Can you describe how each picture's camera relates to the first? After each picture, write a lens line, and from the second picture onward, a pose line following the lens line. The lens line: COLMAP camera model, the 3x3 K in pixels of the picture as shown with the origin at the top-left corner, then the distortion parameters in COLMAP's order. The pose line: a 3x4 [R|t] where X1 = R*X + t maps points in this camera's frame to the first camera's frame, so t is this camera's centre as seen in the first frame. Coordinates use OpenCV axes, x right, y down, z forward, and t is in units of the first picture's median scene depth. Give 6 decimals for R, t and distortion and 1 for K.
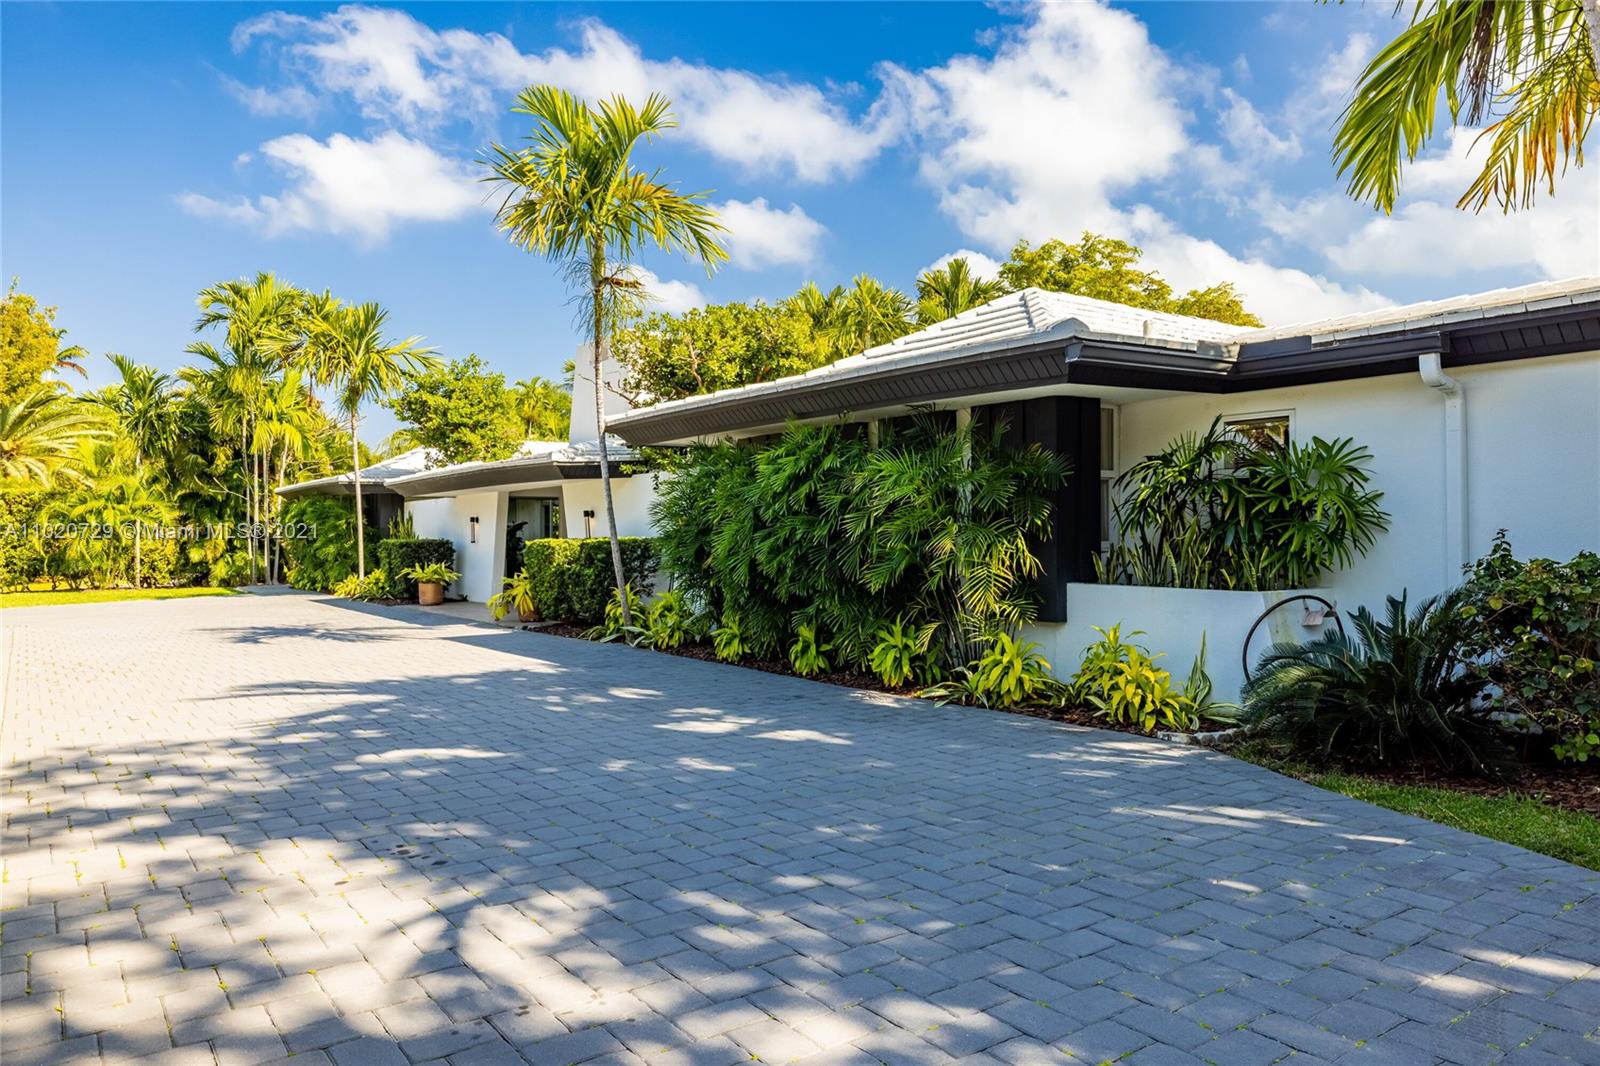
lens RADIAL K [[1122.0, 0, 800.0], [0, 1122.0, 533.0], [0, 0, 1]] dist [0.000371, -0.003587]
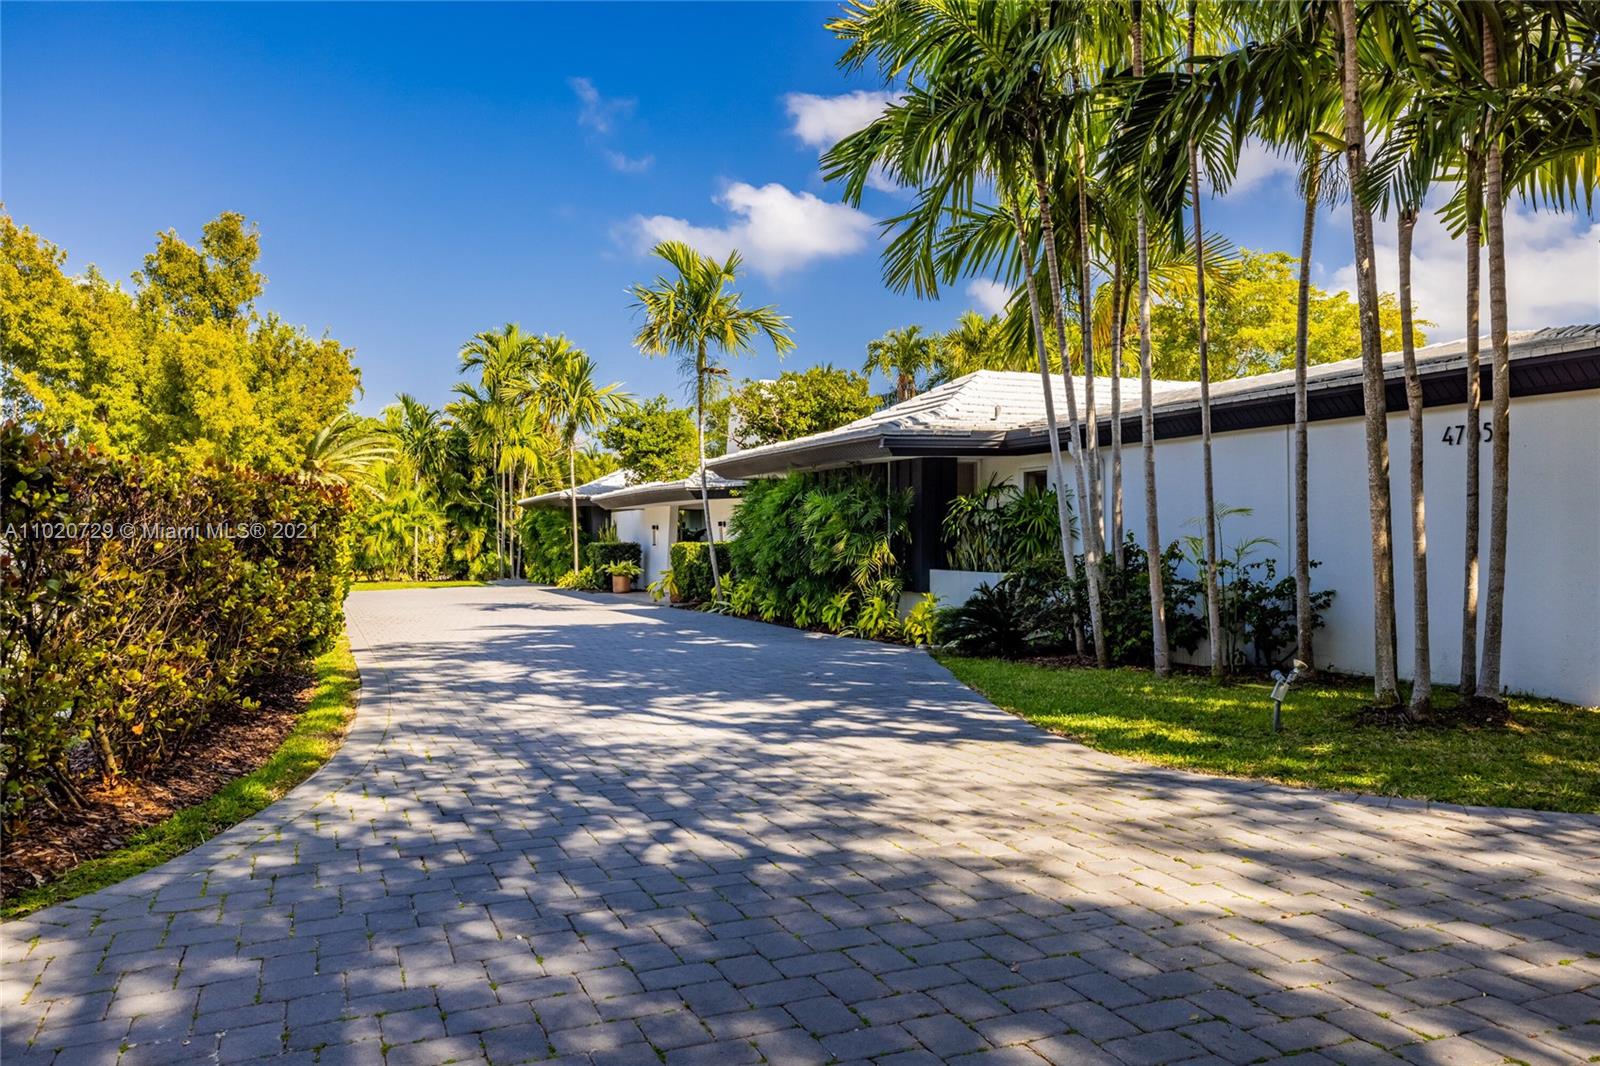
lens RADIAL K [[1259.7, 0, 800.0], [0, 1259.7, 533.0], [0, 0, 1]] dist [-0.029397, 0.003653]
pose [[0.973391, 0.003411, -0.229123, 0.154265], [-0.004419, 0.999983, -0.003887, -0.000470], [0.229106, 0.004796, 0.973390, -0.278782]]
